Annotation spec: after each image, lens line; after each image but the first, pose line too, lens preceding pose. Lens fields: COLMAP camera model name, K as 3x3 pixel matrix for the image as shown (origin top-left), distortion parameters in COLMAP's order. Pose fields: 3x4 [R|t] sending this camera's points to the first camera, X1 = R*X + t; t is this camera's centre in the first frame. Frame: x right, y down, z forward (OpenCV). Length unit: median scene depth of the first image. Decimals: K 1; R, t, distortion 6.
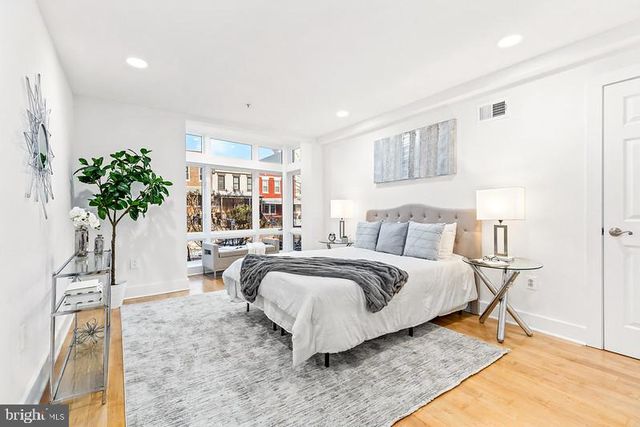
lens RADIAL K [[290.1, 0, 322.2], [0, 290.1, 210.9], [0, 0, 1]] dist [0.010583, -0.002028]
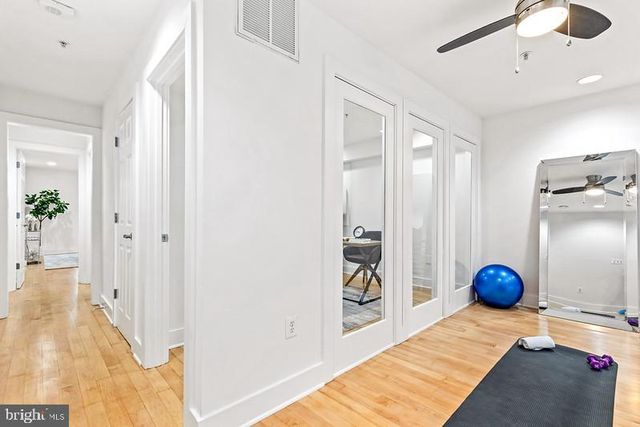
lens RADIAL K [[290.1, 0, 315.0], [0, 290.1, 216.8], [0, 0, 1]] dist [0.010583, -0.002028]
pose [[0.989951, 0.005086, 0.141321, 1.183169], [-0.003443, 0.999924, -0.011867, 0.029735], [-0.141371, 0.011261, 0.989893, -1.705279]]
